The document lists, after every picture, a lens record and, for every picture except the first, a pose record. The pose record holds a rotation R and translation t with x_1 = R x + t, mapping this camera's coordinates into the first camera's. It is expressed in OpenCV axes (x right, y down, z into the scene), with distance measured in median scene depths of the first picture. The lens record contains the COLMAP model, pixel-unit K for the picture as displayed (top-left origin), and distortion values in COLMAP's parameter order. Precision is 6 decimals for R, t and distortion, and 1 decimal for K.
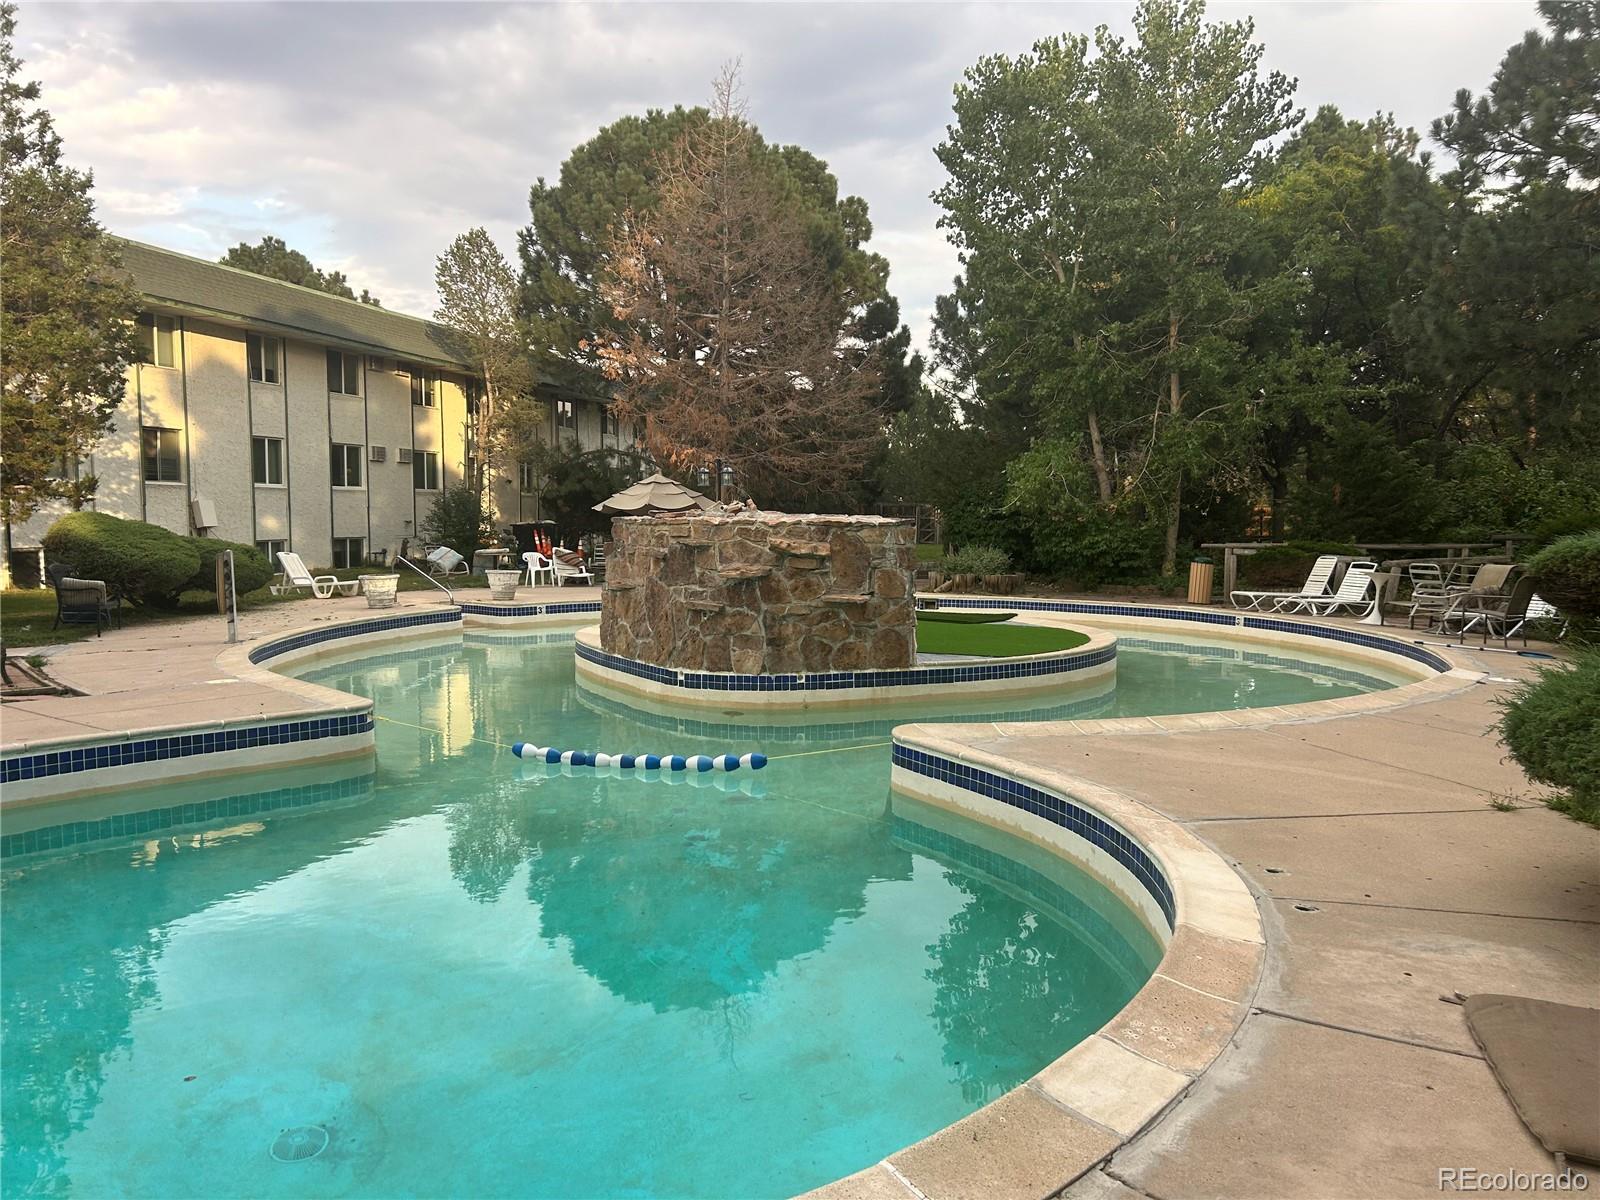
lens RADIAL K [[1201.5, 0, 800.0], [0, 1201.5, 601.8], [0, 0, 1]] dist [-0.001401, -0.000322]
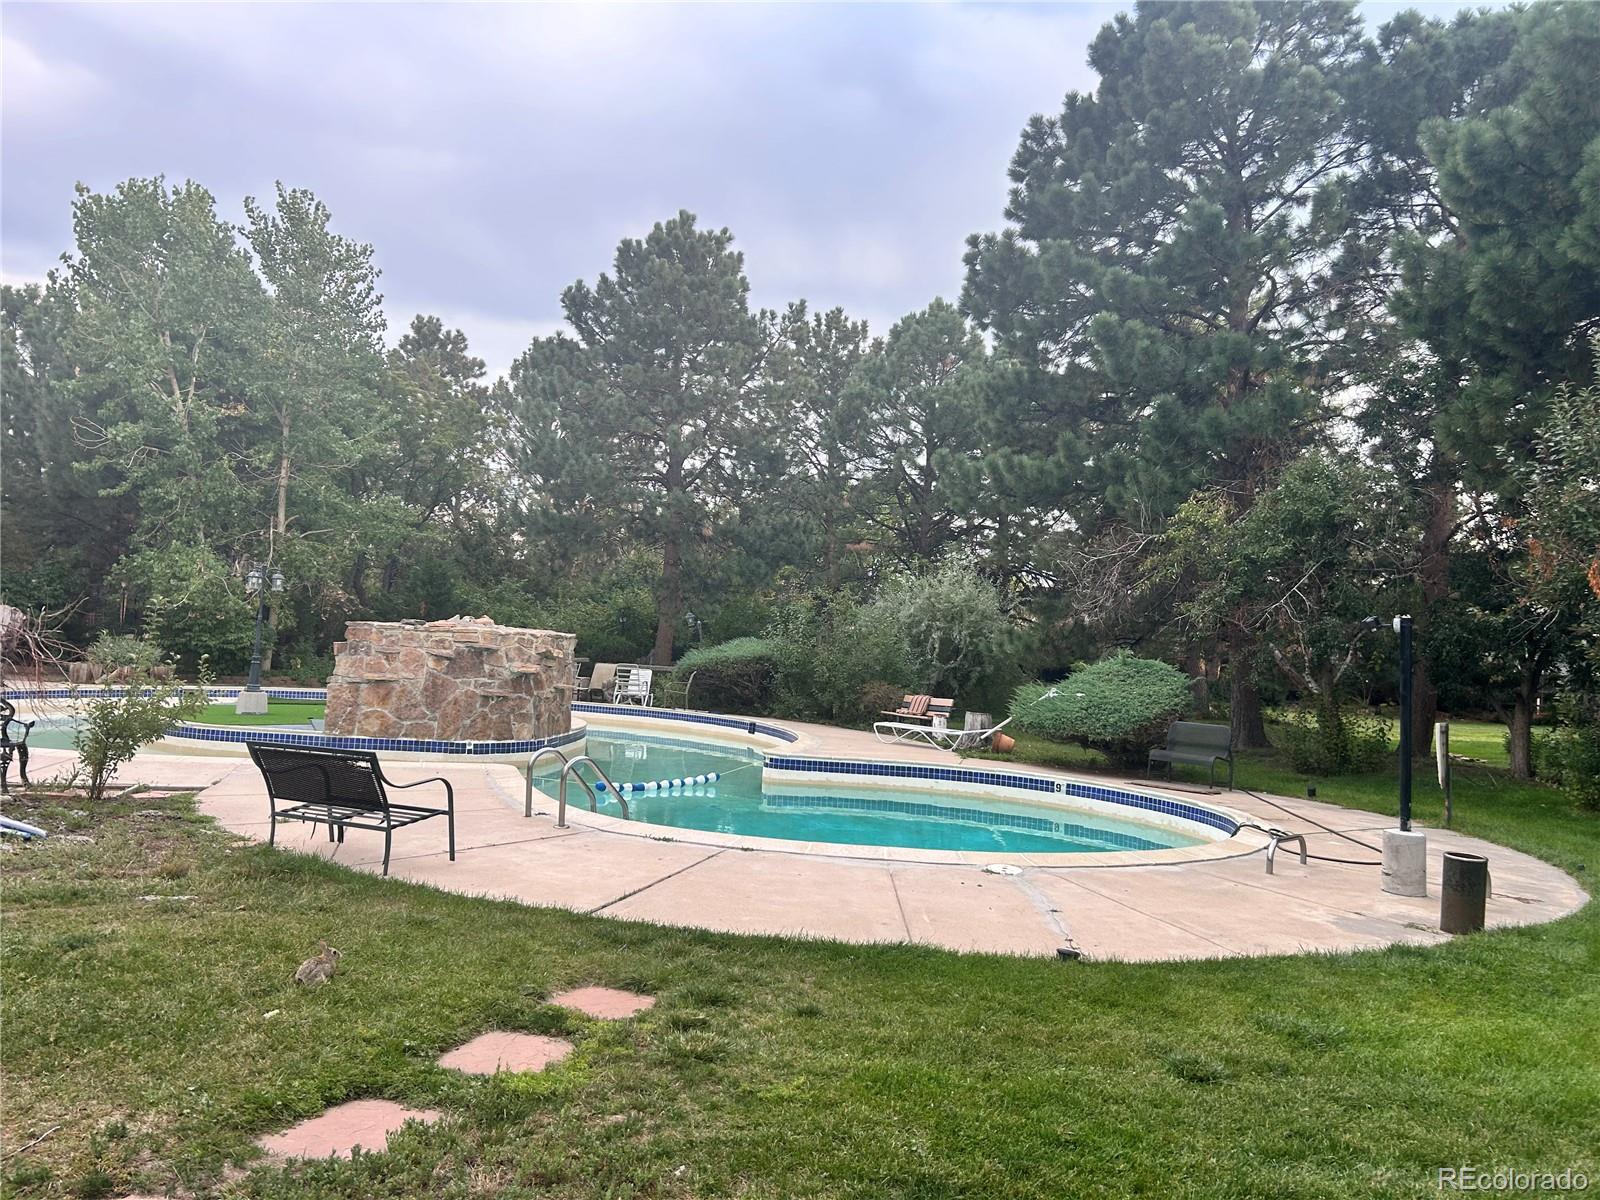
lens RADIAL K [[1201.5, 0, 799.8], [0, 1201.5, 599.9], [0, 0, 1]] dist [-0.001401, -0.000322]
pose [[0.411549, 0.053762, 0.909801, -1.199925], [0.016449, 0.997658, -0.066395, -0.006005], [-0.911239, 0.042290, 0.409700, 0.109514]]
